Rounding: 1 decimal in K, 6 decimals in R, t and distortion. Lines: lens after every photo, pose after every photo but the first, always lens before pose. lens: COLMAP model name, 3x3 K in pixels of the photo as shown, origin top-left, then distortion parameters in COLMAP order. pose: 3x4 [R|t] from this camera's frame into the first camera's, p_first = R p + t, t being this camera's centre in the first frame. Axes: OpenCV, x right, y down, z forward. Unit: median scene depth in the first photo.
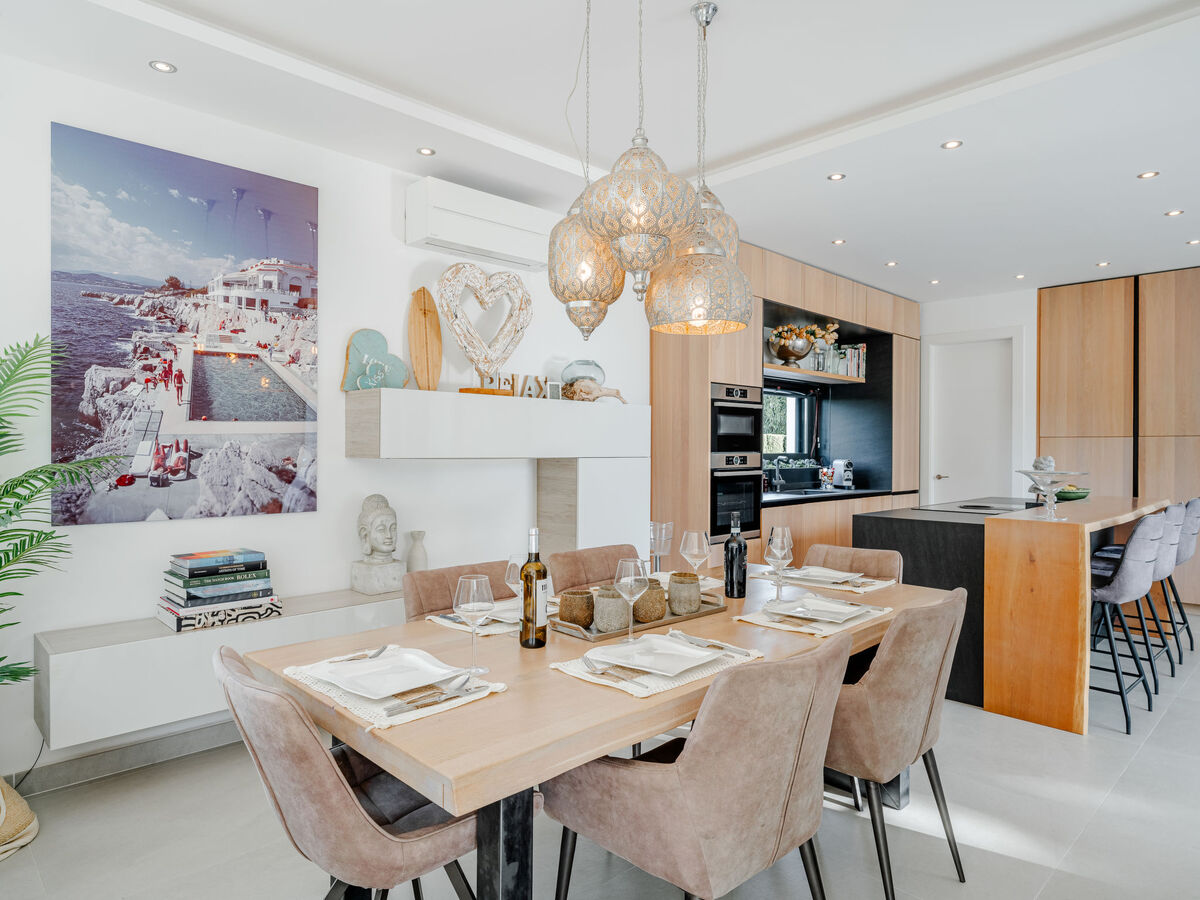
lens RADIAL K [[731.2, 0, 597.7], [0, 731.2, 447.2], [0, 0, 1]] dist [-0.002069, 0.002796]
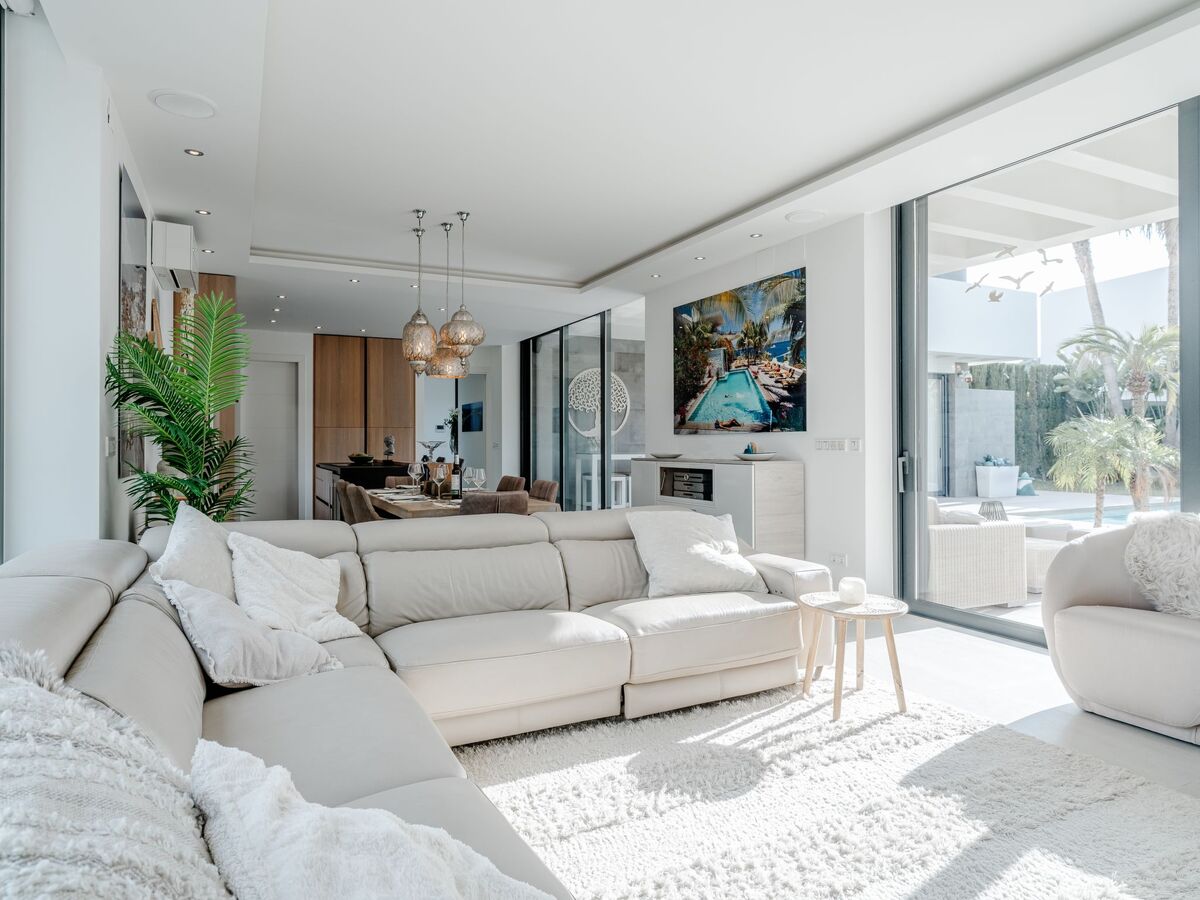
lens RADIAL K [[734.9, 0, 598.0], [0, 734.9, 436.1], [0, 0, 1]] dist [-0.006893, -0.000834]
pose [[0.304375, 0.005137, 0.952539, -1.541596], [0.005055, 0.999963, -0.007008, 0.042742], [-0.952539, 0.006948, 0.304337, -0.165492]]
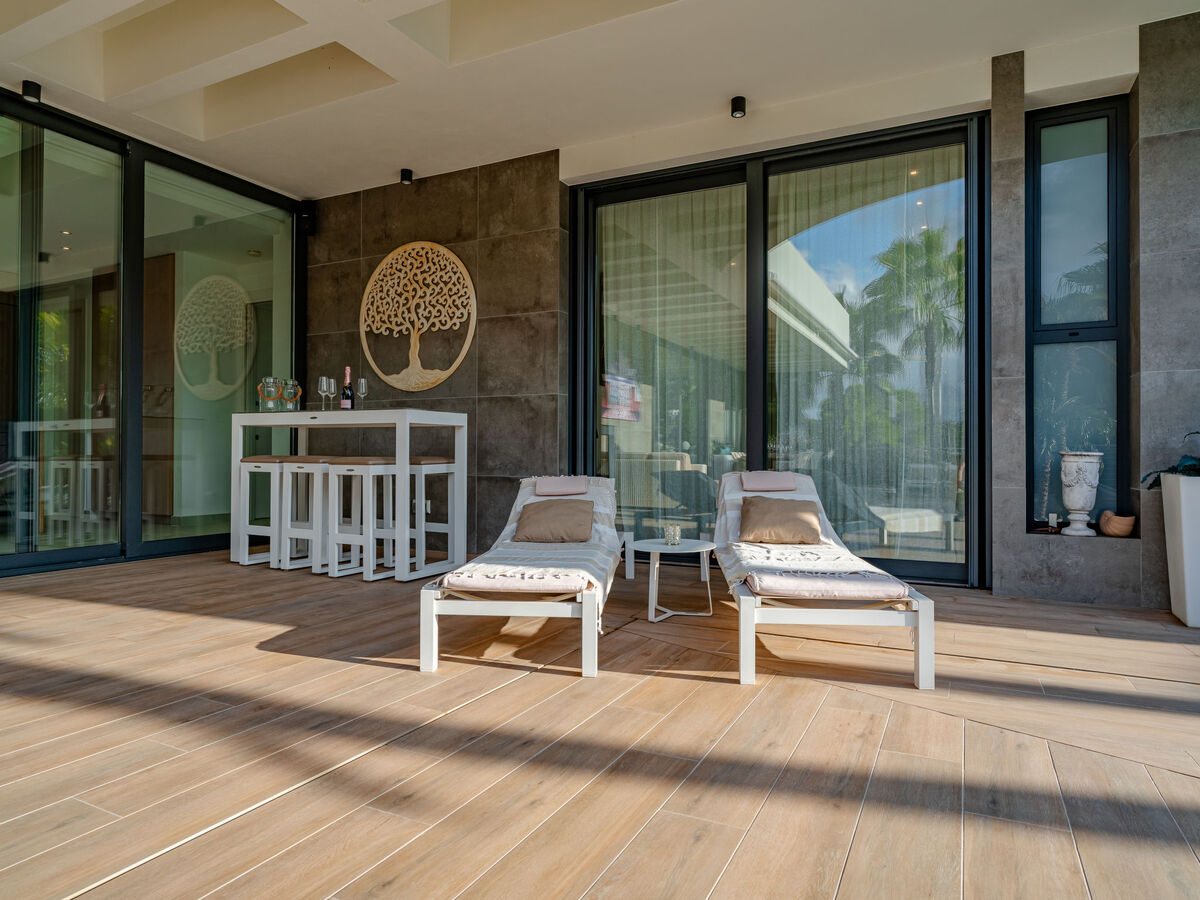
lens RADIAL K [[731.2, 0, 597.7], [0, 731.2, 447.2], [0, 0, 1]] dist [-0.002069, 0.002796]
pose [[0.945777, 0.003858, 0.324794, 2.137499], [-0.001585, 0.999972, -0.007262, 0.195425], [-0.324813, 0.006354, 0.945757, -0.924091]]
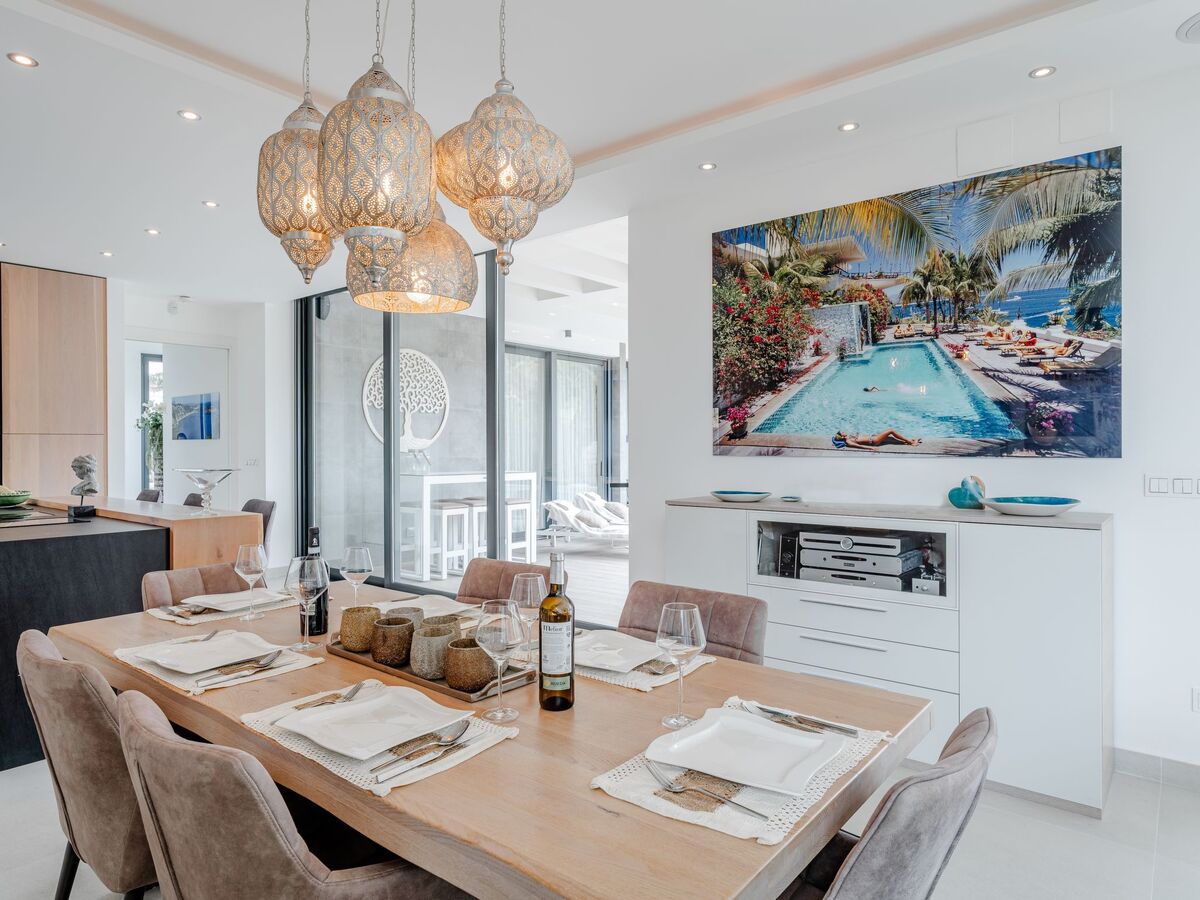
lens RADIAL K [[731.2, 0, 597.7], [0, 731.2, 447.2], [0, 0, 1]] dist [-0.002069, 0.002796]
pose [[-0.117208, -0.005805, 0.993090, -0.545999], [0.003358, 0.999975, 0.006241, -0.000915], [-0.993102, 0.004066, -0.117185, 0.672308]]
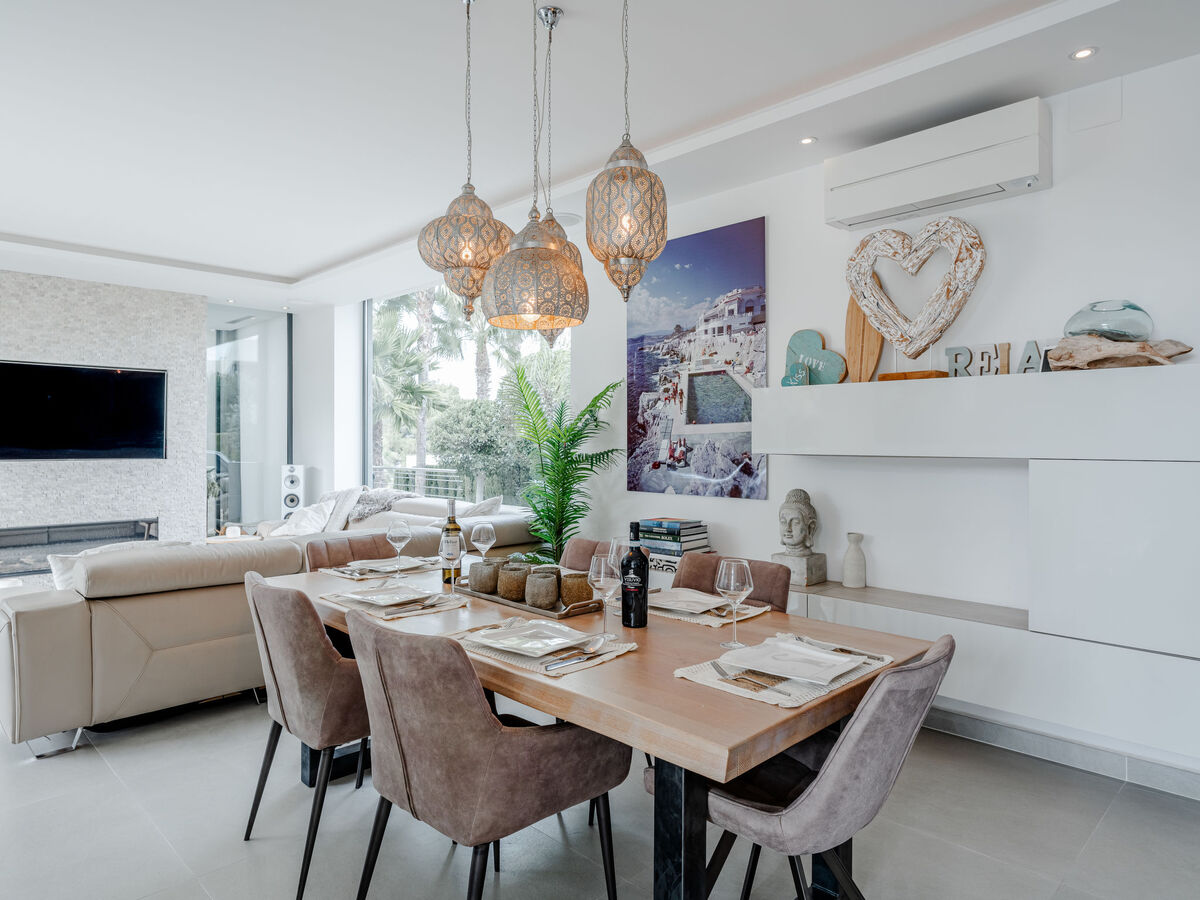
lens RADIAL K [[731.2, 0, 597.7], [0, 731.2, 447.2], [0, 0, 1]] dist [-0.002069, 0.002796]
pose [[0.019676, 0.002848, -0.999802, 0.844539], [-0.001875, 0.999994, 0.002812, 0.003285], [0.999805, 0.001819, 0.019681, 0.807951]]
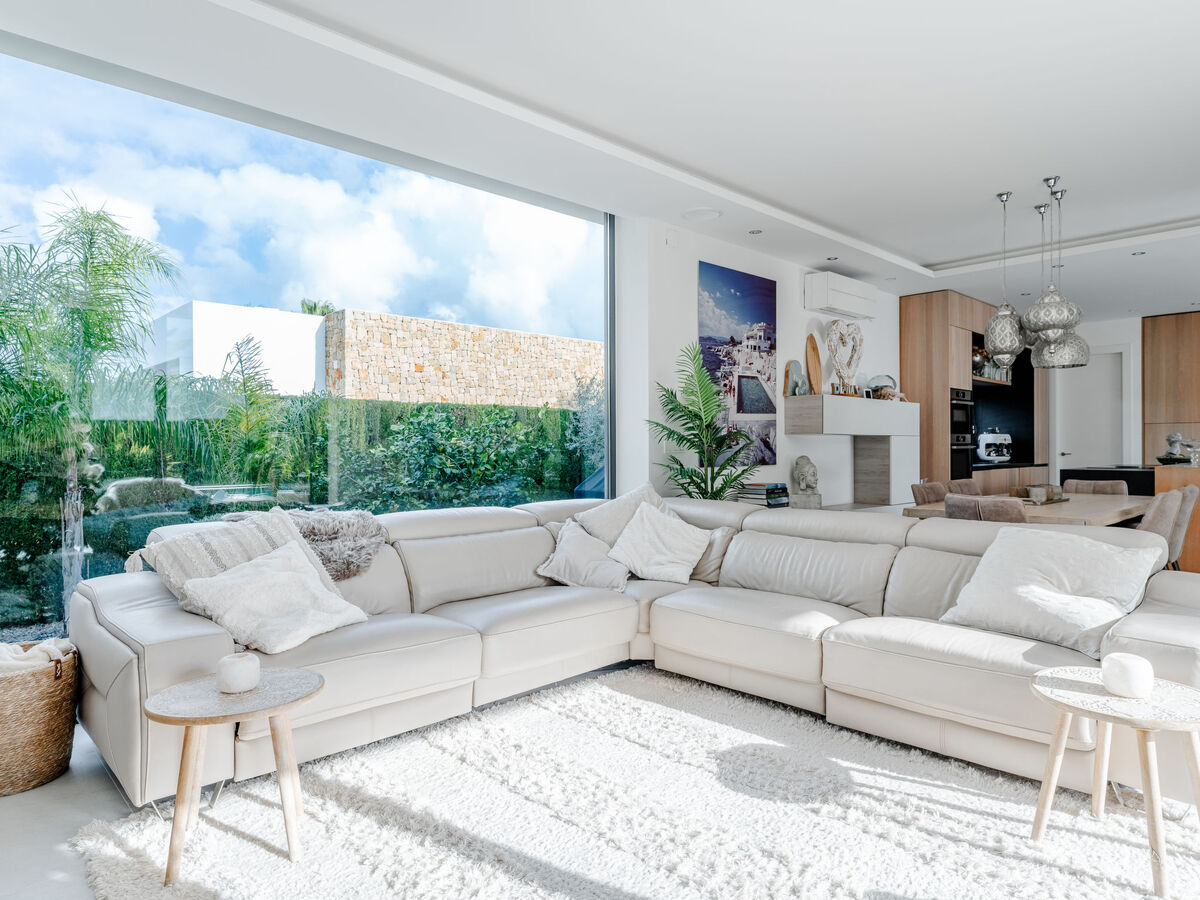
lens RADIAL K [[731.2, 0, 597.7], [0, 731.2, 447.2], [0, 0, 1]] dist [-0.002069, 0.002796]
pose [[0.999923, -0.008879, -0.008677, -0.901506], [0.008879, 0.999961, -0.000110, 0.046927], [0.008678, 0.000033, 0.999962, -0.858563]]
